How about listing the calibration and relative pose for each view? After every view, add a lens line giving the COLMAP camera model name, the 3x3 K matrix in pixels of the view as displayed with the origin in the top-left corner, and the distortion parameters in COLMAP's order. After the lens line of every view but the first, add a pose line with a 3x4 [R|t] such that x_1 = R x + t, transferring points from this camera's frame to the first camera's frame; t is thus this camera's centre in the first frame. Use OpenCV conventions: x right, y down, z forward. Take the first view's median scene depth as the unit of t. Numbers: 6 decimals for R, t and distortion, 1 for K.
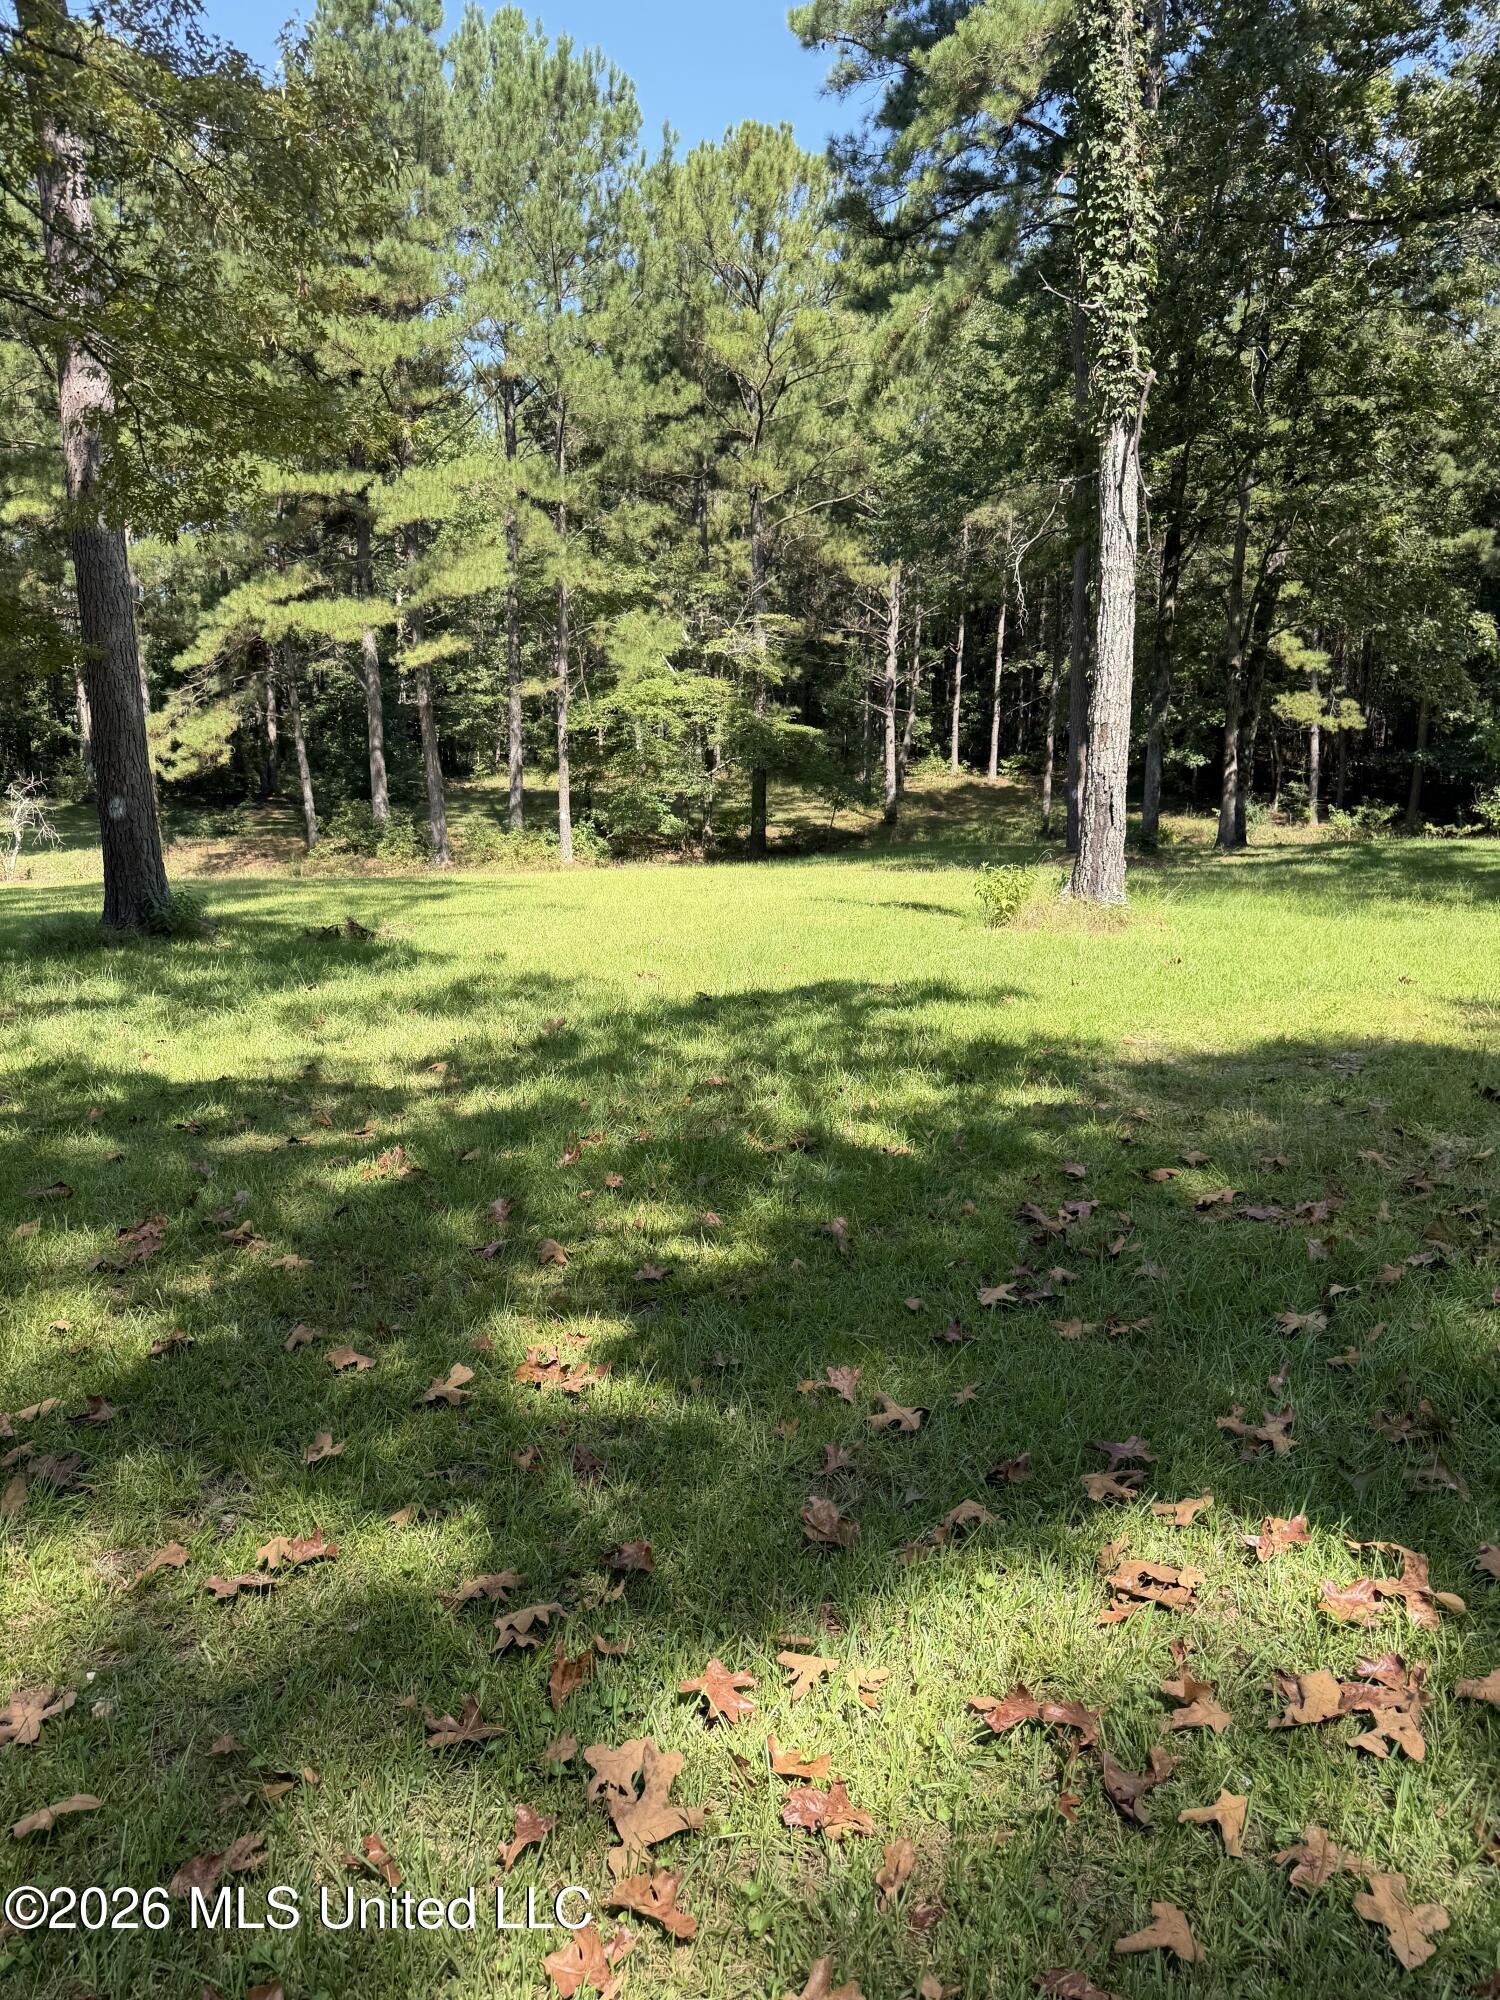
lens RADIAL K [[1420.9, 0, 750.0], [0, 1420.9, 1000.0], [0, 0, 1]] dist [-0.000032, -0.006567]
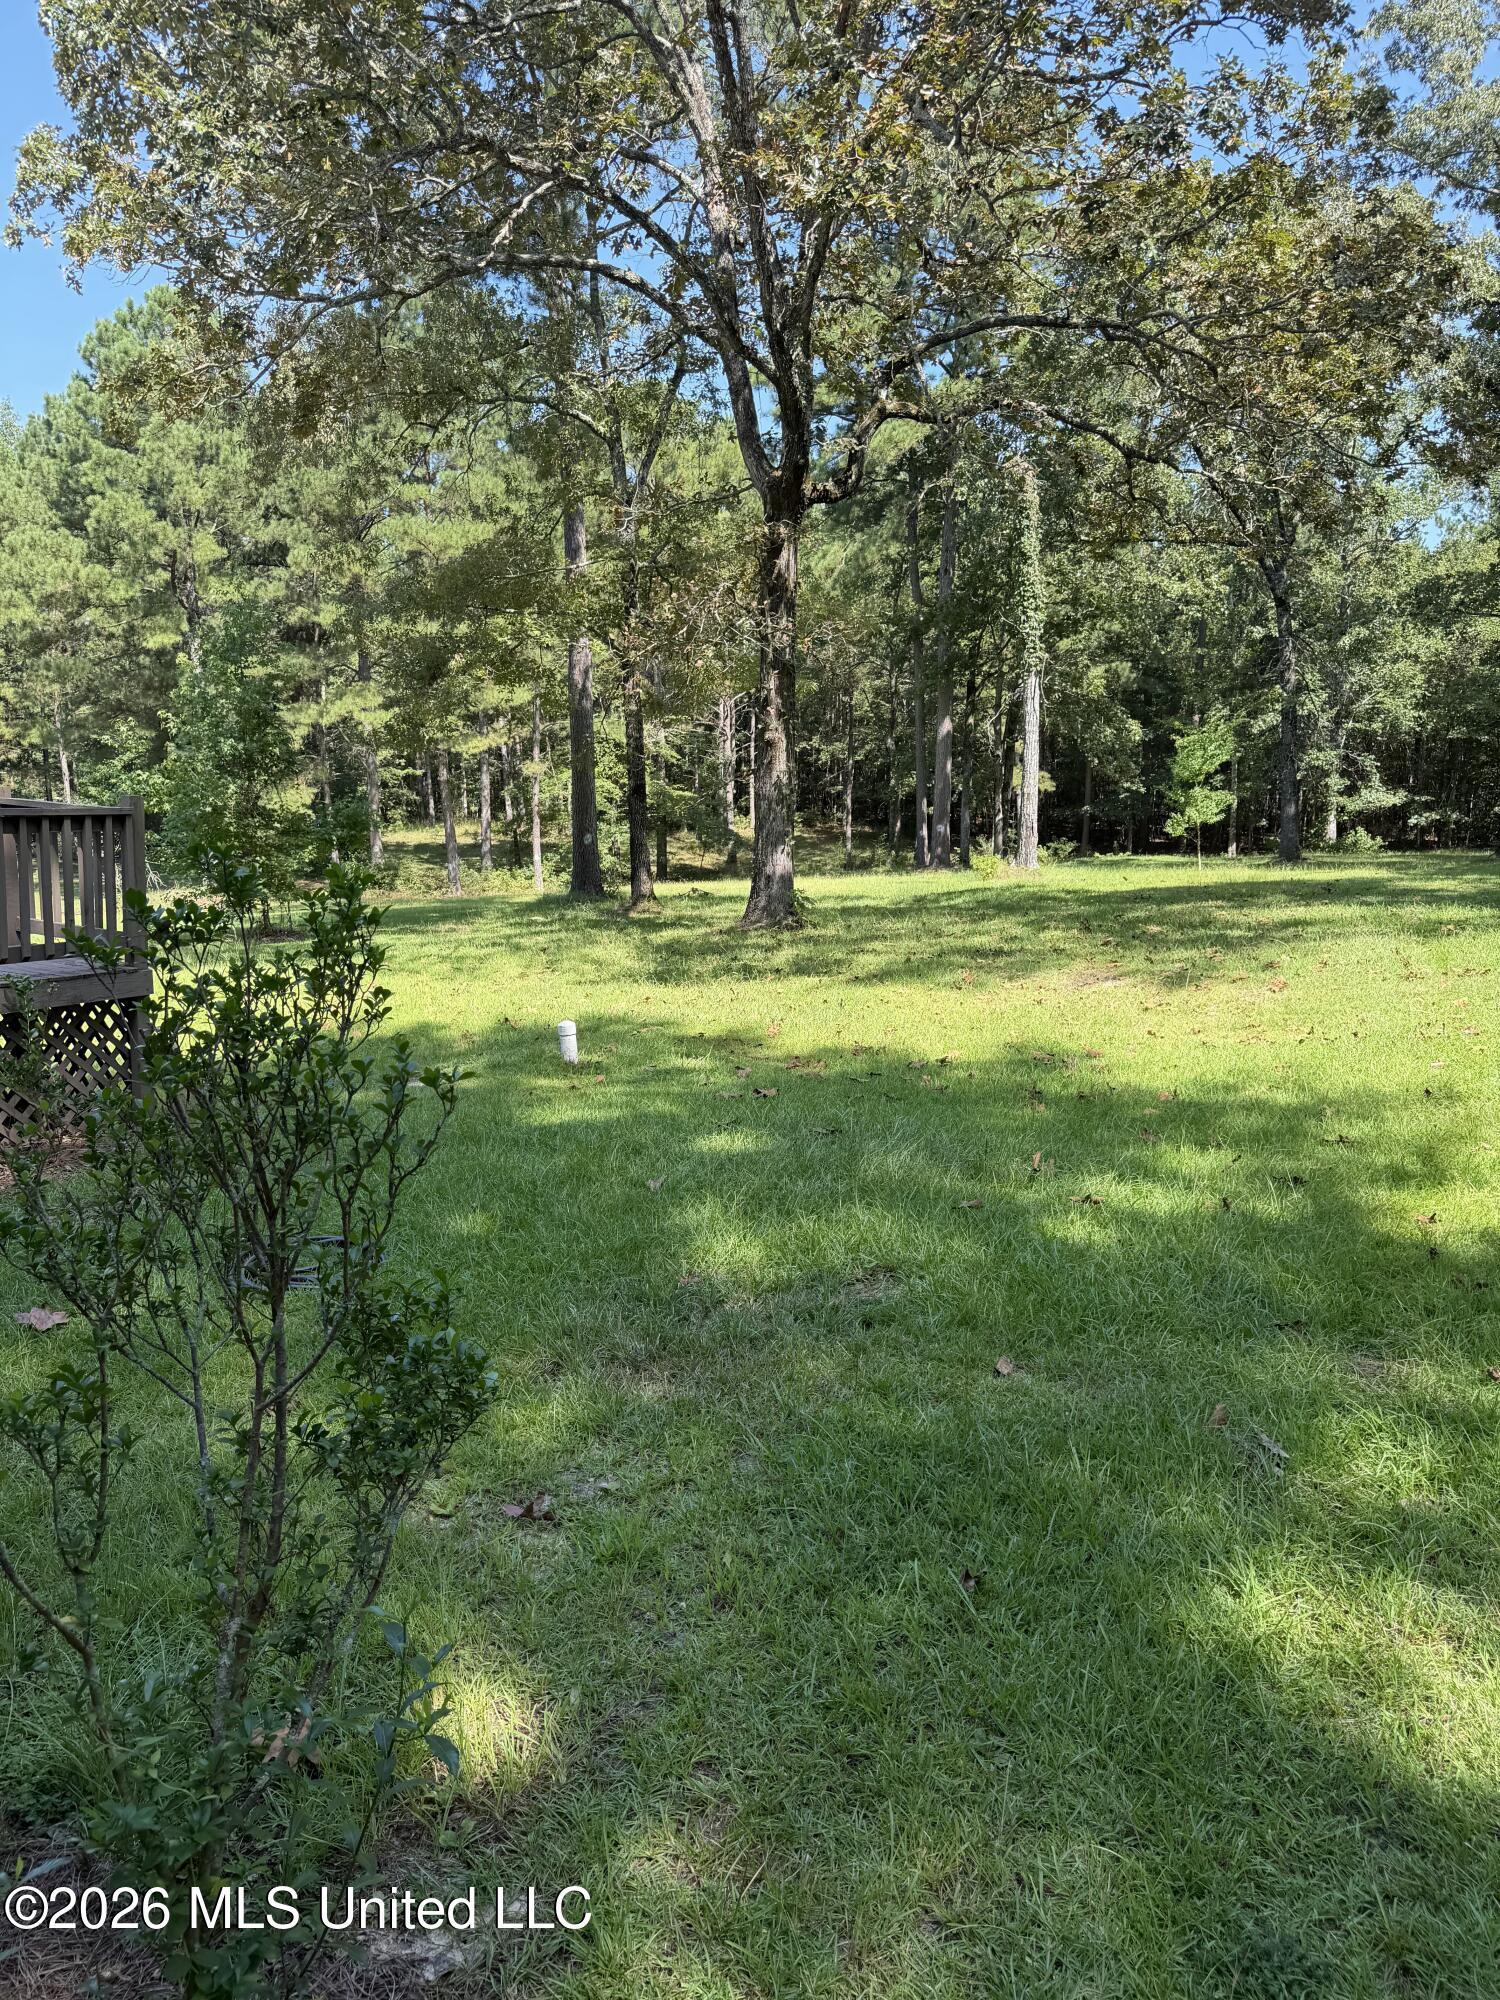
lens RADIAL K [[1411.6, 0, 750.0], [0, 1411.6, 1000.0], [0, 0, 1]] dist [0.002316, -0.032830]
pose [[0.972711, -0.043599, 0.227885, -0.444324], [0.053104, 0.997949, -0.035741, 0.123874], [-0.225860, 0.046867, 0.973032, -0.691865]]
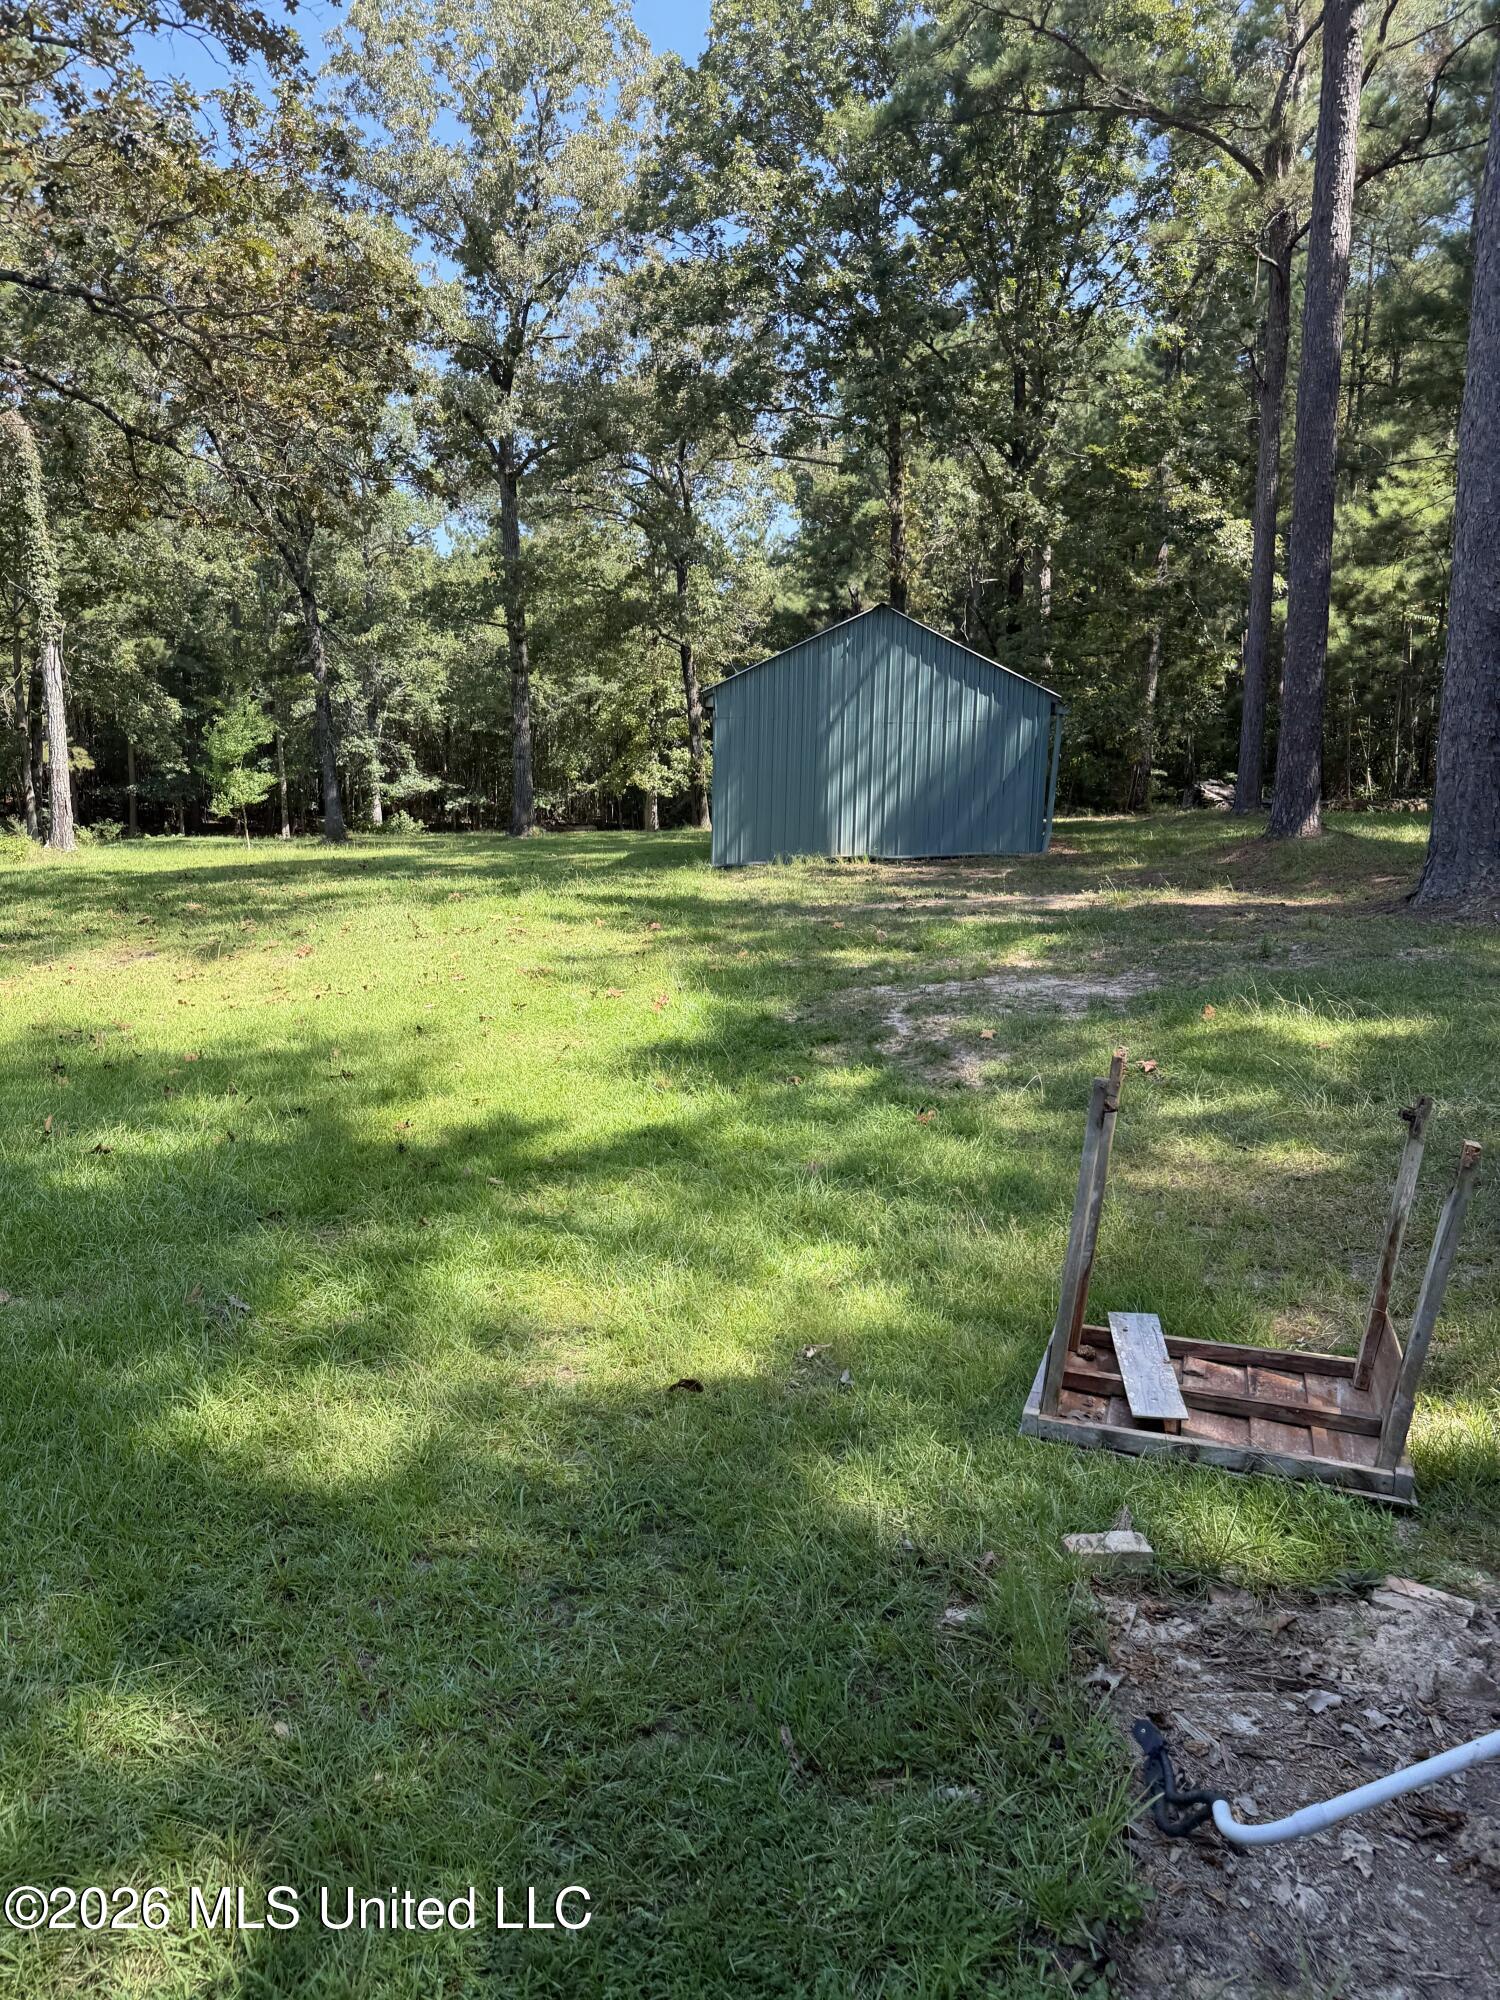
lens RADIAL K [[1420.9, 0, 750.0], [0, 1420.9, 1000.0], [0, 0, 1]] dist [-0.000032, -0.006567]
pose [[0.649106, -0.107902, 0.753007, -0.452251], [0.126726, 0.991395, 0.032821, 0.137785], [-0.750068, 0.074122, 0.657194, -0.754786]]
